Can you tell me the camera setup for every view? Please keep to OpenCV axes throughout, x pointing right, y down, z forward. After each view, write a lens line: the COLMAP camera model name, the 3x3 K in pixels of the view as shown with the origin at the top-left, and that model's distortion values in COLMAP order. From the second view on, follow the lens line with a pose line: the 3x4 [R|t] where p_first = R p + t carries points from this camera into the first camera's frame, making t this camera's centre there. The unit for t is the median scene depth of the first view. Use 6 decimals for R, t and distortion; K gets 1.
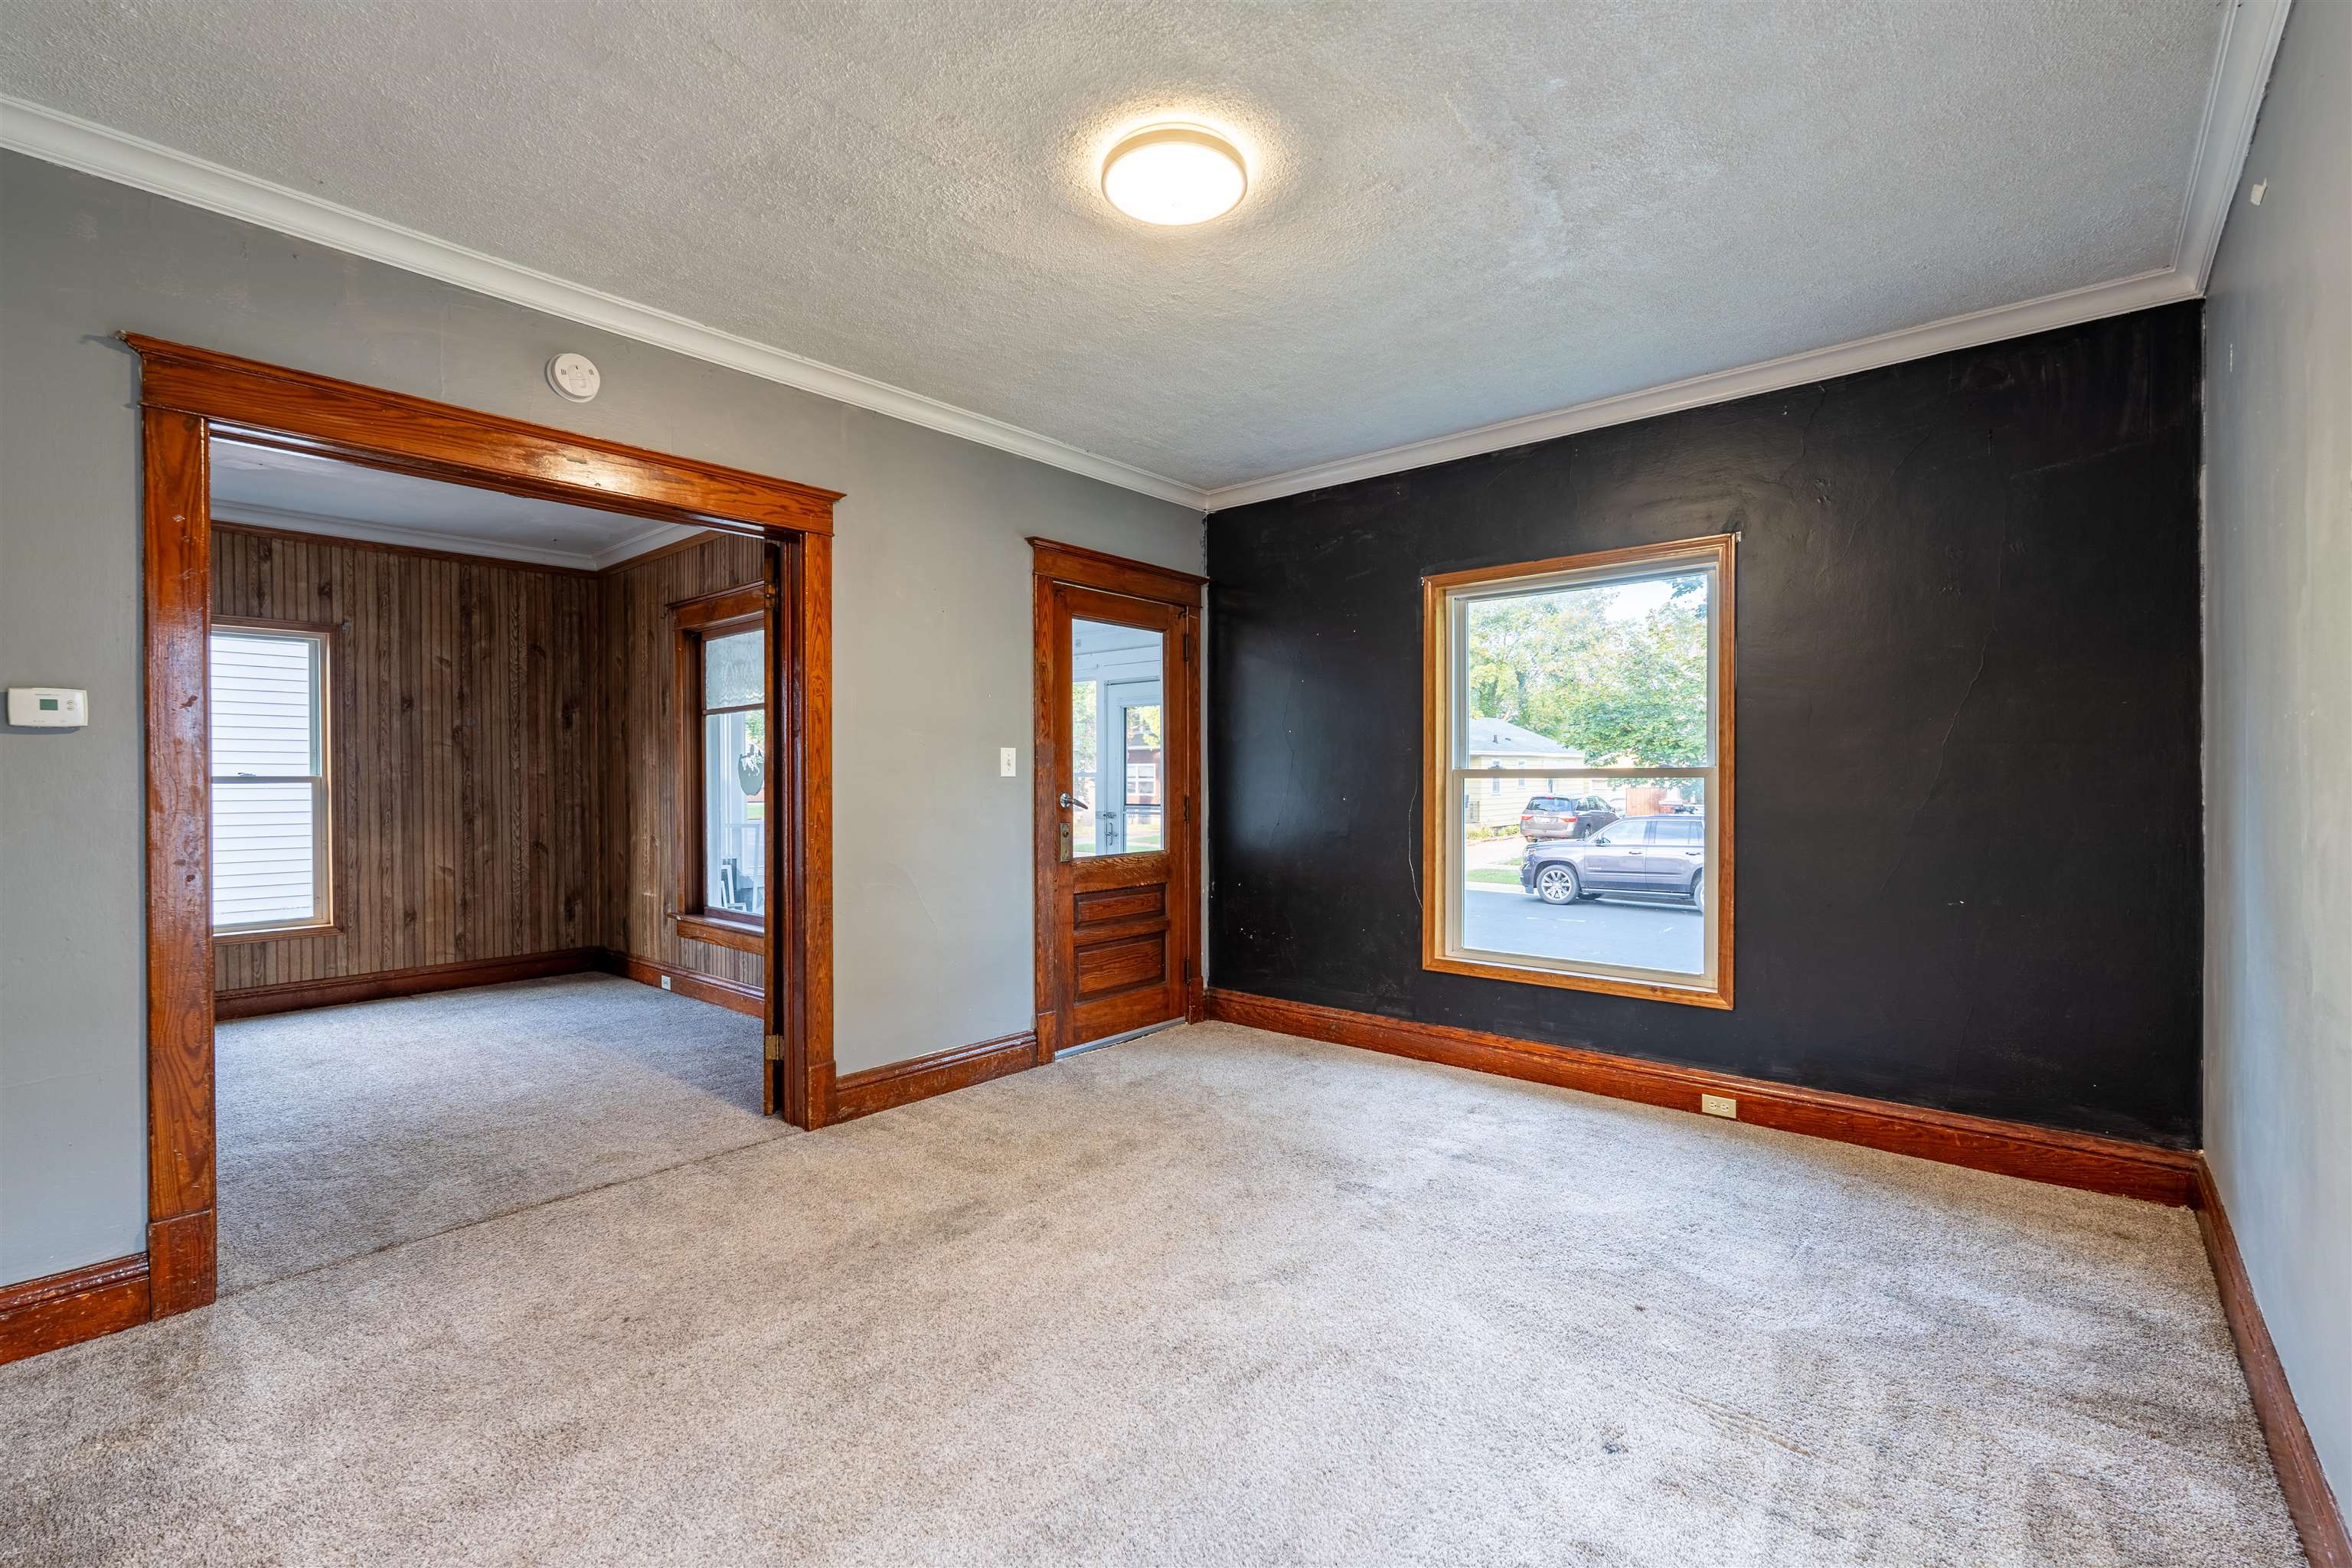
lens RADIAL K [[1021.2, 0, 1176.1], [0, 1021.2, 783.7], [0, 0, 1]] dist [-0.005599, 0.000437]
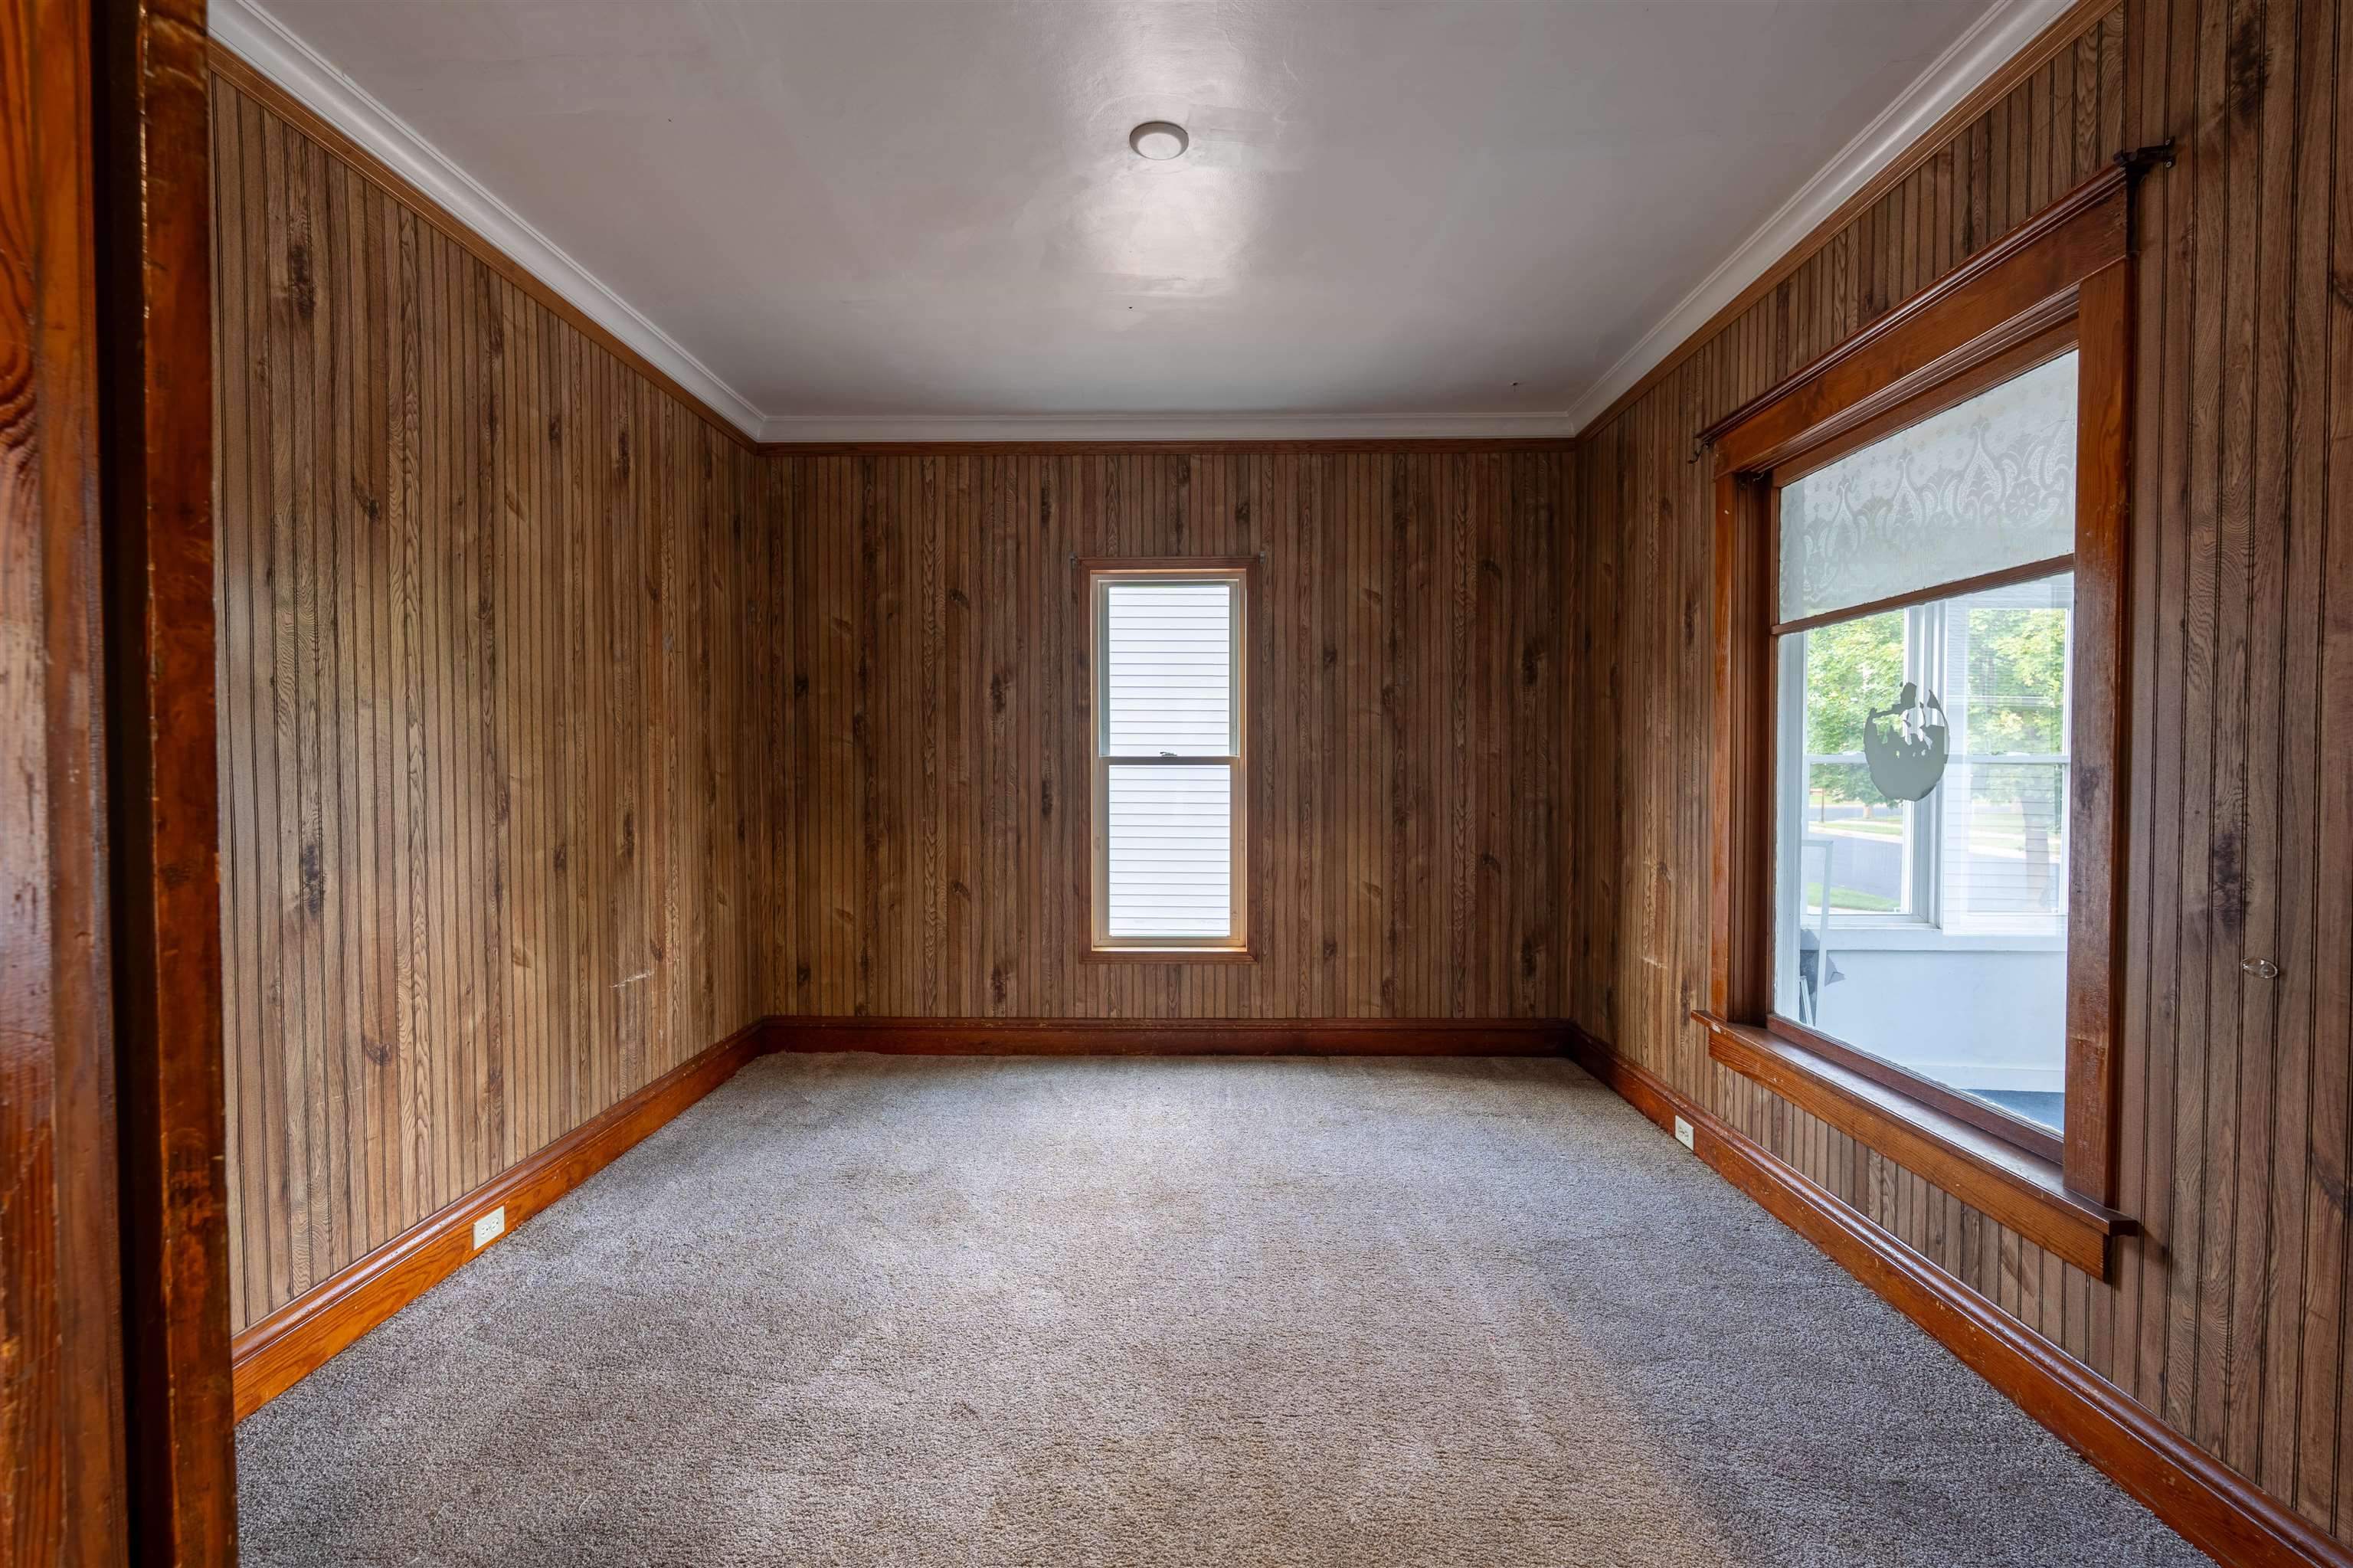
lens RADIAL K [[1021.7, 0, 1180.4], [0, 1021.7, 784.2], [0, 0, 1]] dist [-0.005599, 0.000437]
pose [[0.642313, 0.021200, -0.766150, -0.255261], [-0.007267, 0.999741, 0.021571, -0.002527], [0.766408, -0.008288, 0.642300, 0.436477]]
